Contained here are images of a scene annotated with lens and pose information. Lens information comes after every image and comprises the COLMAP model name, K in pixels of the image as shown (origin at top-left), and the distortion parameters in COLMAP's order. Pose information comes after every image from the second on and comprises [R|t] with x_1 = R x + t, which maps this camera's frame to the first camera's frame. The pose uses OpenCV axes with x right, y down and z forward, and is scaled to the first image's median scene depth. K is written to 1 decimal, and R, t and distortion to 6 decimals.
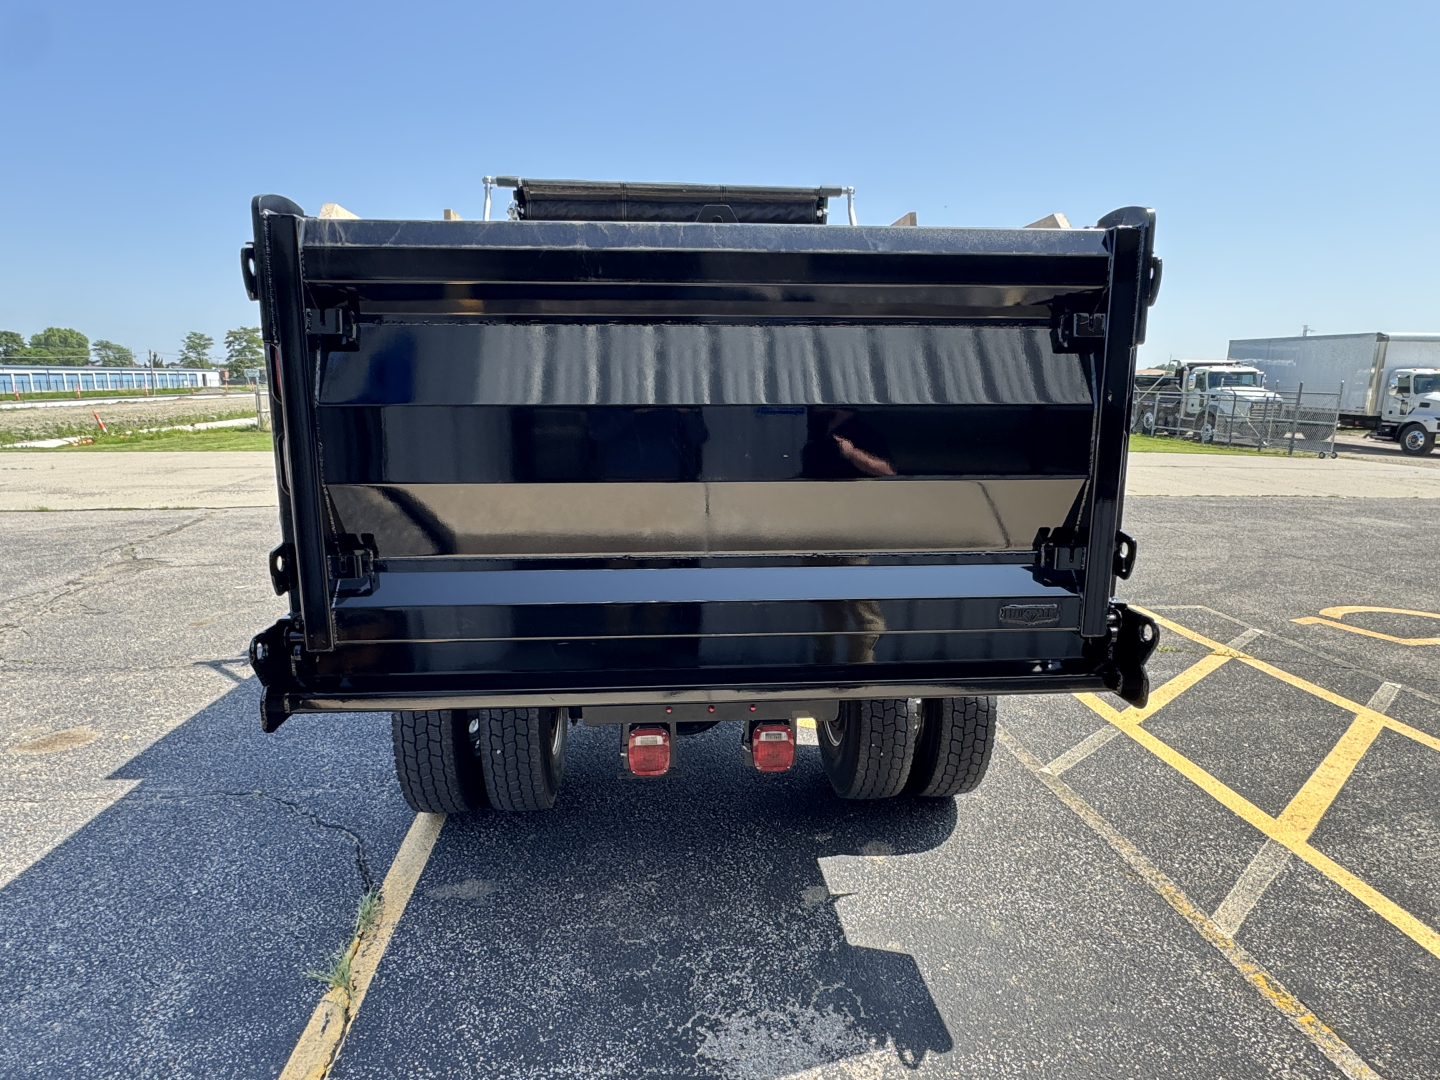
lens RADIAL K [[828.3, 0, 720.0], [0, 828.3, 540.0], [0, 0, 1]] dist [-0.006345, 0.002250]
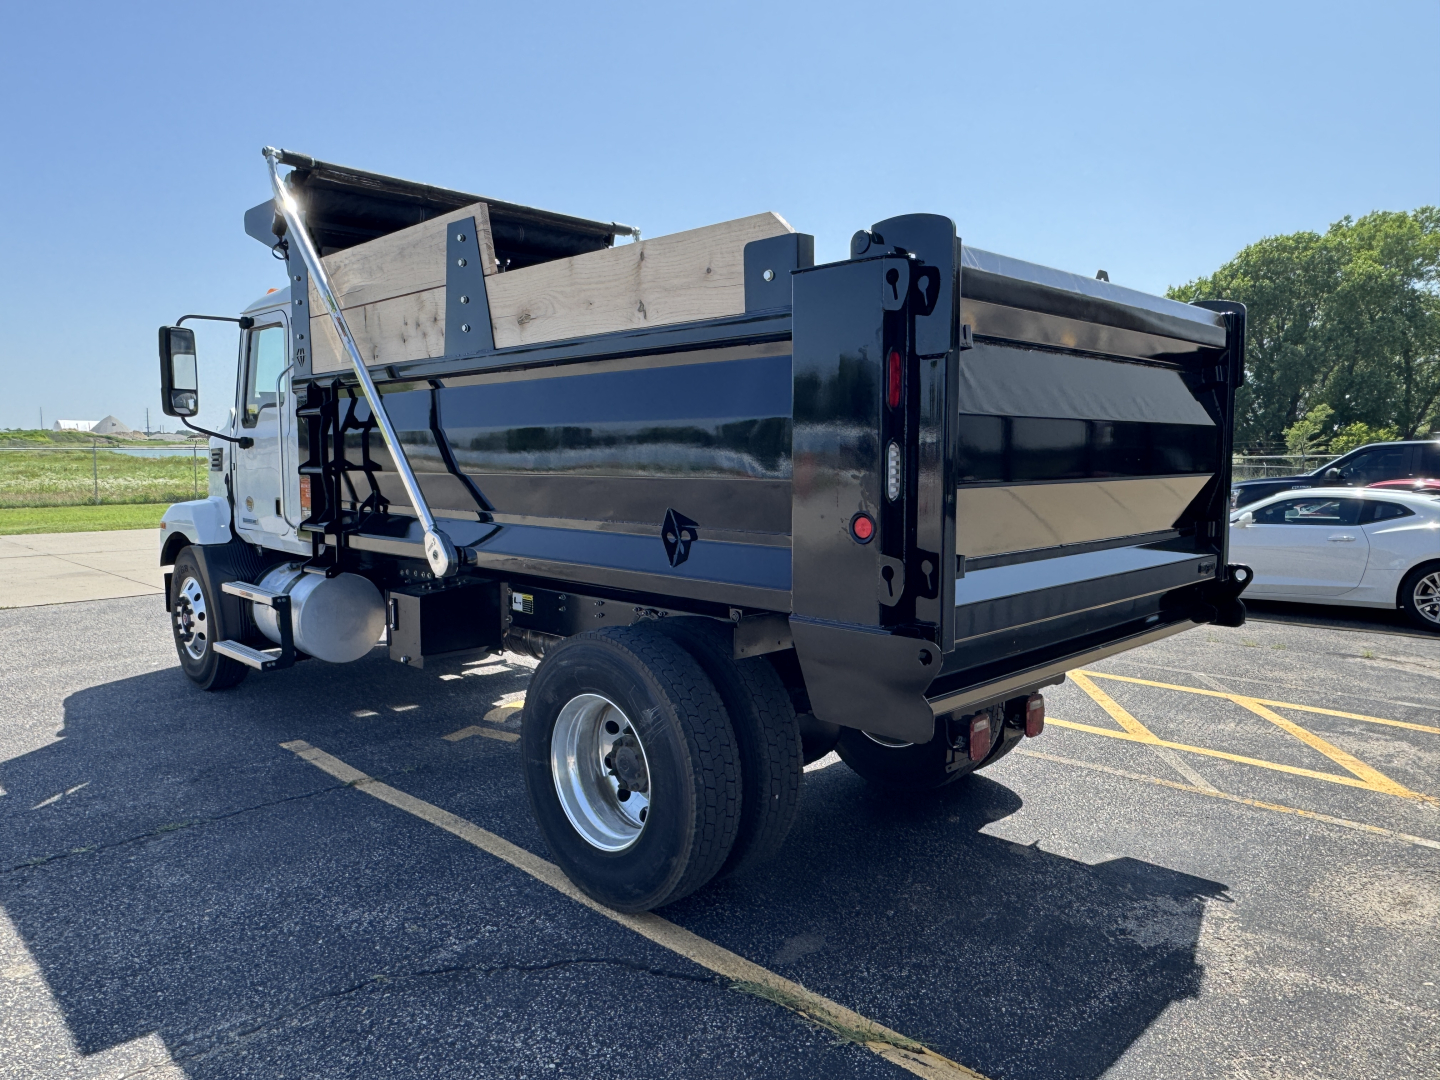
lens RADIAL K [[984.4, 0, 720.0], [0, 984.4, 540.0], [0, 0, 1]] dist [-0.003728, -0.001815]
pose [[0.760590, -0.060402, 0.646417, -1.086374], [0.119320, 0.991708, -0.047729, 0.015583], [-0.638174, 0.113433, 0.761490, 0.176719]]
